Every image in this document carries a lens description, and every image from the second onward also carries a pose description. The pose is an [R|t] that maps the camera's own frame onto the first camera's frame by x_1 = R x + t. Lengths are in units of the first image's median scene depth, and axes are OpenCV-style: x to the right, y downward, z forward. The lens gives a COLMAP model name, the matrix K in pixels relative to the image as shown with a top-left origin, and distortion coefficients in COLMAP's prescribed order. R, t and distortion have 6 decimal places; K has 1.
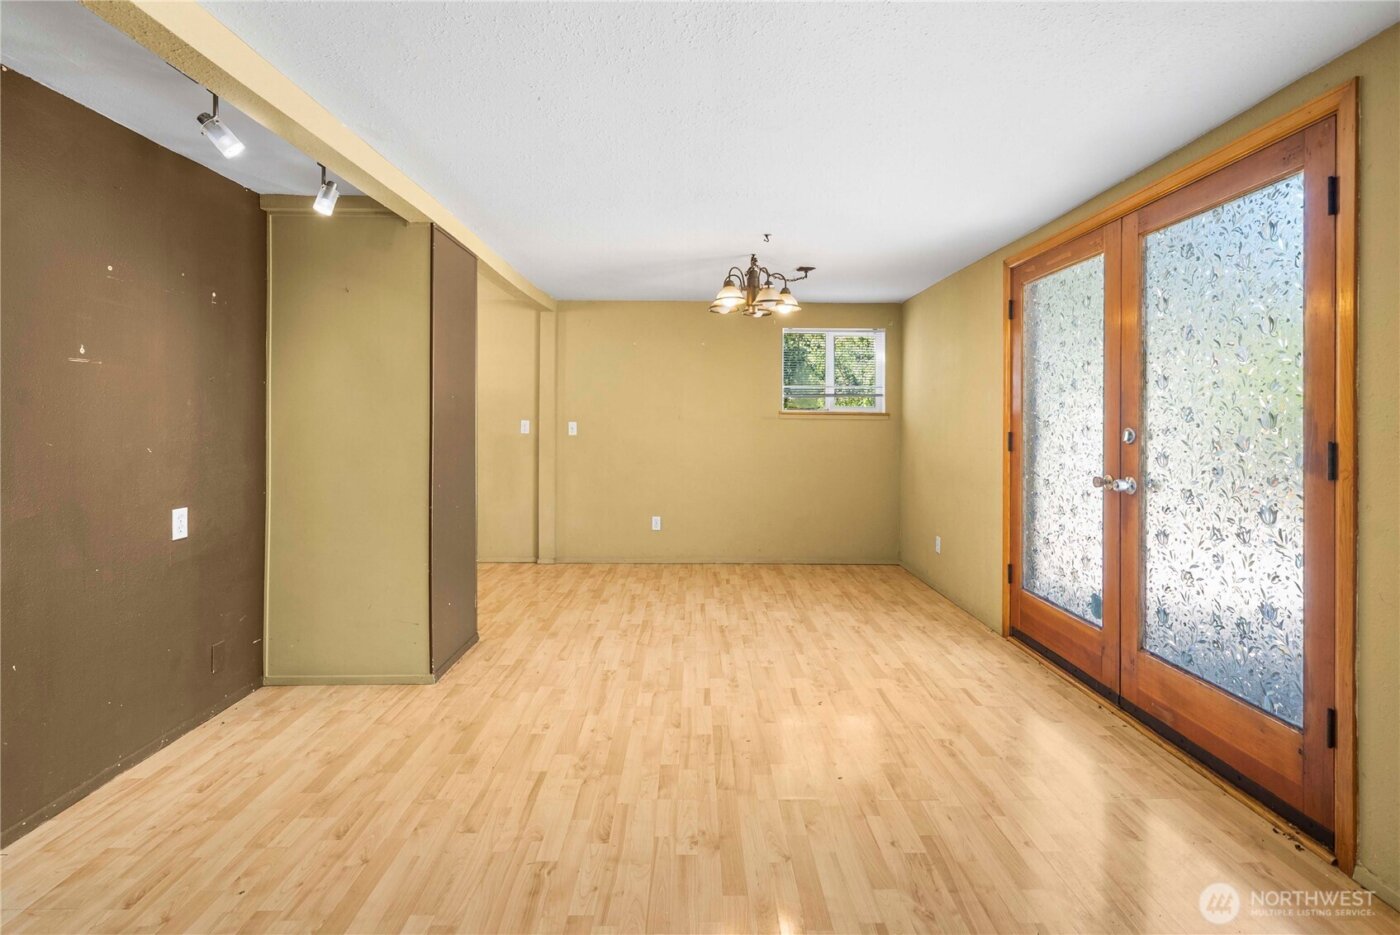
lens RADIAL K [[632.1, 0, 695.8], [0, 632.1, 418.3], [0, 0, 1]] dist [0.000301, -0.000205]
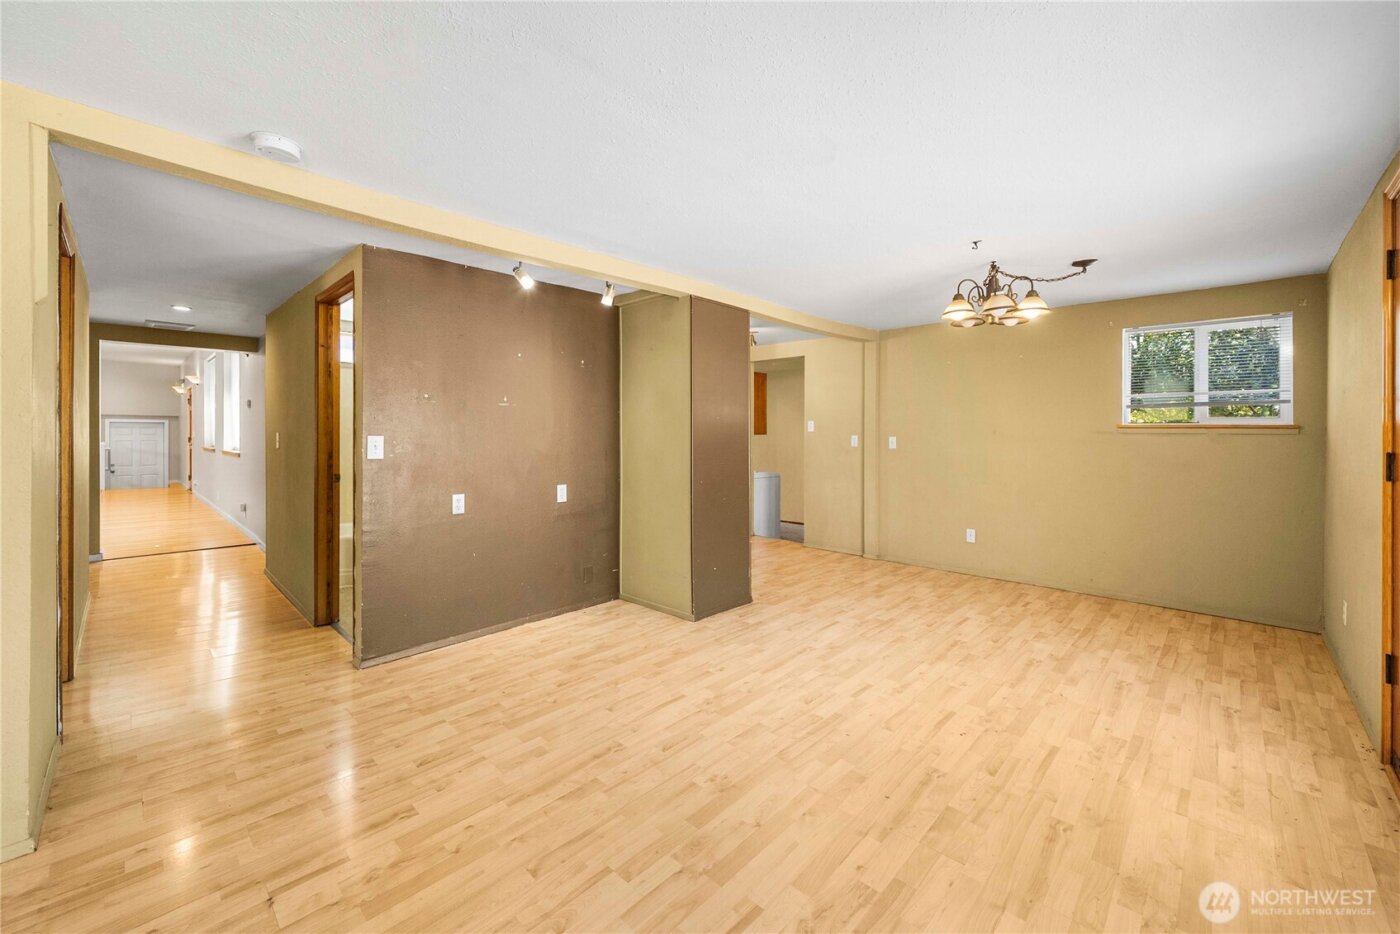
lens RADIAL K [[532.0, 0, 698.7], [0, 532.0, 436.7], [0, 0, 1]] dist [-0.004774, 0.000213]
pose [[0.736446, 0.000951, -0.676496, 0.391248], [0.002122, 0.999991, 0.003716, 0.002364], [0.676493, -0.004172, 0.736437, 0.133456]]
